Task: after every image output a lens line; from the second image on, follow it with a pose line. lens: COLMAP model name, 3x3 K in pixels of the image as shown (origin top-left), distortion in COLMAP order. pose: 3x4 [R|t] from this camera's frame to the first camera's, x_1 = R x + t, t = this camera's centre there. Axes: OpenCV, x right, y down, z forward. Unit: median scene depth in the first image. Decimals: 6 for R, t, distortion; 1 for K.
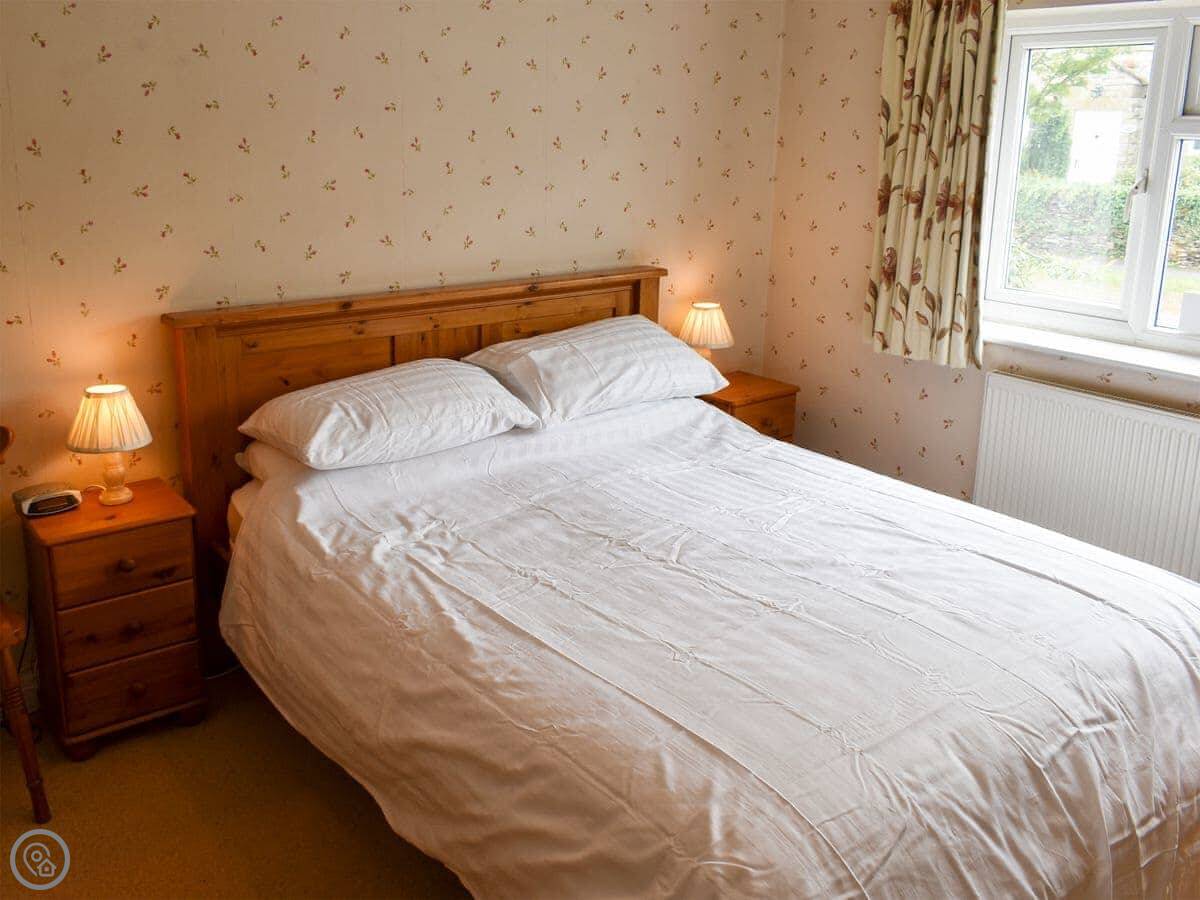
lens RADIAL K [[1068.7, 0, 600.0], [0, 1068.7, 450.0], [0, 0, 1]] dist [-0.011023, -0.011324]
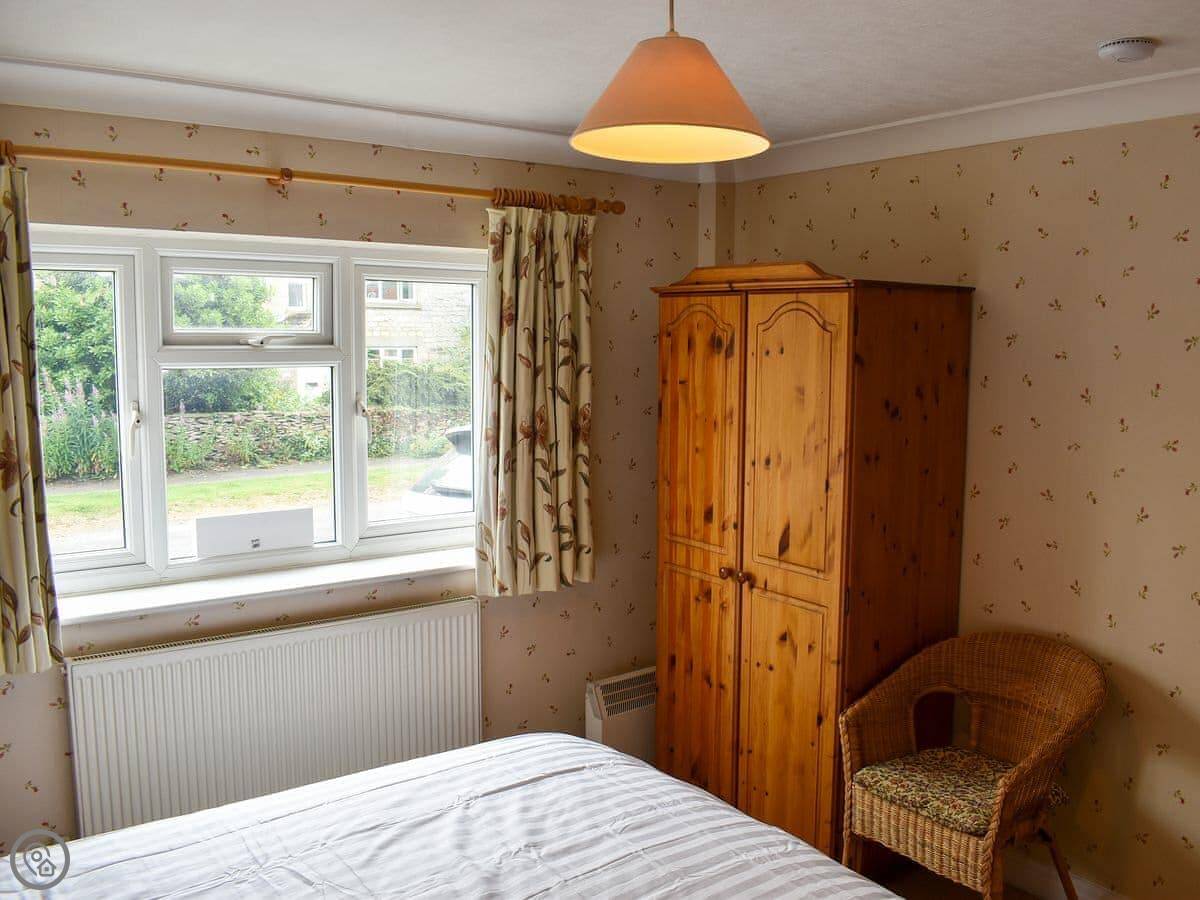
lens RADIAL K [[1068.7, 0, 600.0], [0, 1068.7, 450.0], [0, 0, 1]] dist [-0.011023, -0.011324]
pose [[0.018535, -0.105924, 0.994201, -0.497936], [0.302133, 0.948478, 0.095420, -0.227801], [-0.953086, 0.298613, 0.049583, 0.693099]]
